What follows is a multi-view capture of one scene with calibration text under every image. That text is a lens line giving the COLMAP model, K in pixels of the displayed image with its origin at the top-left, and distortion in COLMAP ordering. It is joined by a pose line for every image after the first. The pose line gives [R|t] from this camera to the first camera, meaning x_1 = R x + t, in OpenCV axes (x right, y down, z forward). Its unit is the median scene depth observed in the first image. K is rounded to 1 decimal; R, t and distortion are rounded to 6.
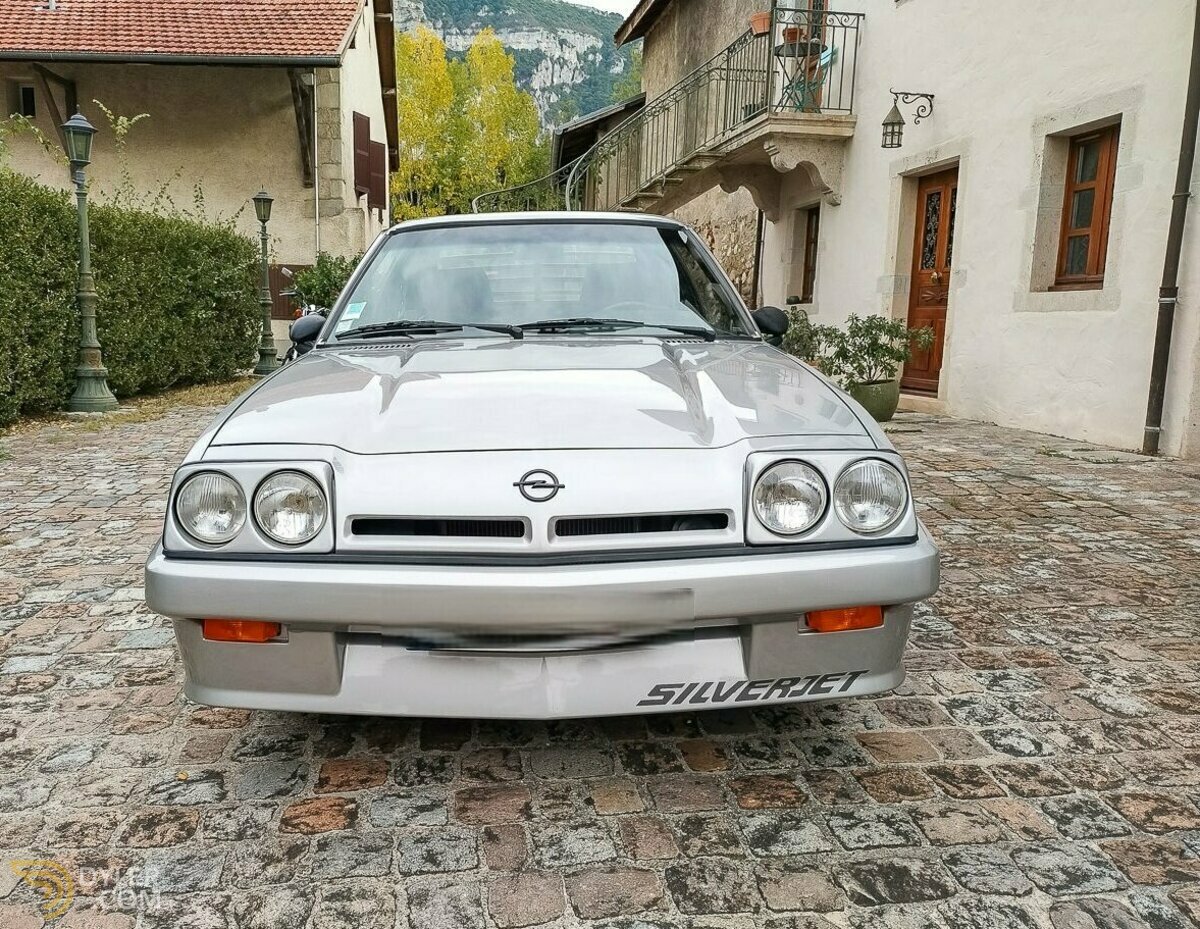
lens RADIAL K [[963.3, 0, 600.0], [0, 963.3, 464.5], [0, 0, 1]] dist [0.107086, -0.185942]
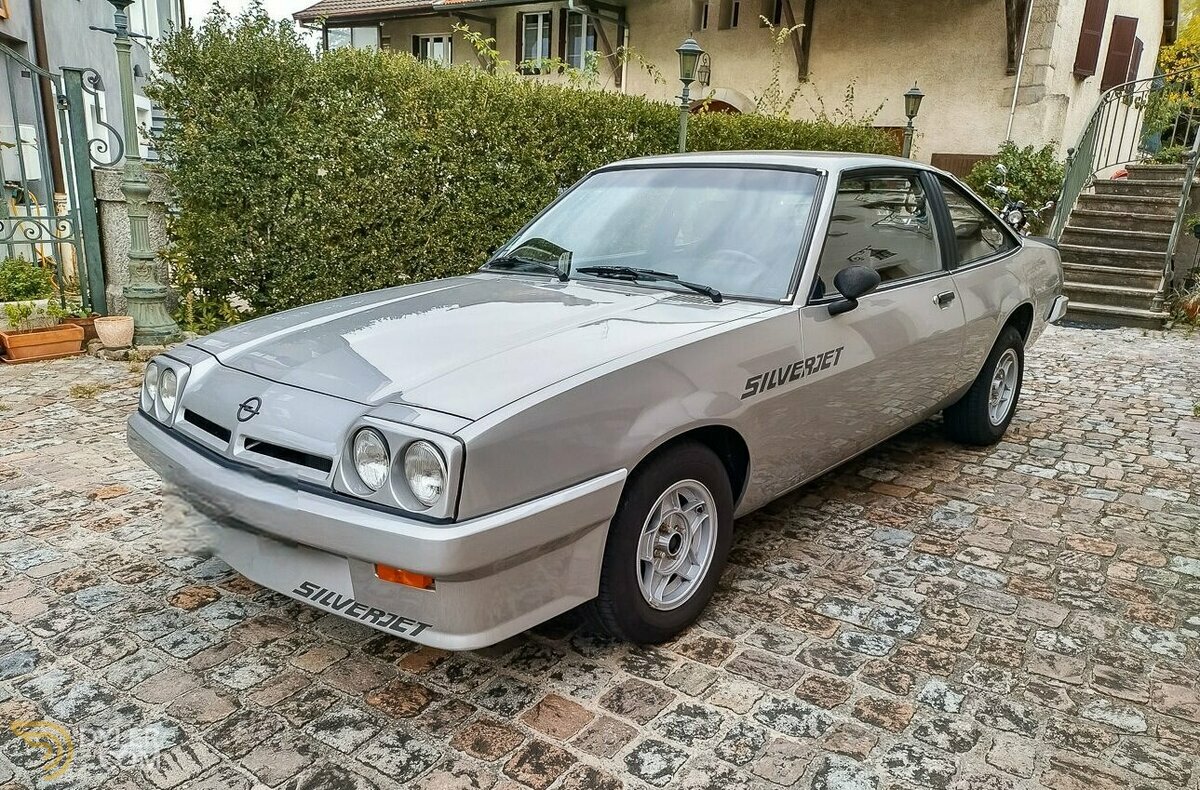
lens RADIAL K [[902.0, 0, 601.7], [0, 902.0, 437.4], [0, 0, 1]] dist [0.092395, -0.143030]
pose [[0.751092, 0.200724, -0.628943, 0.879591], [-0.135495, 0.979248, 0.150713, -0.155963], [0.646143, -0.027981, 0.762703, 0.288125]]
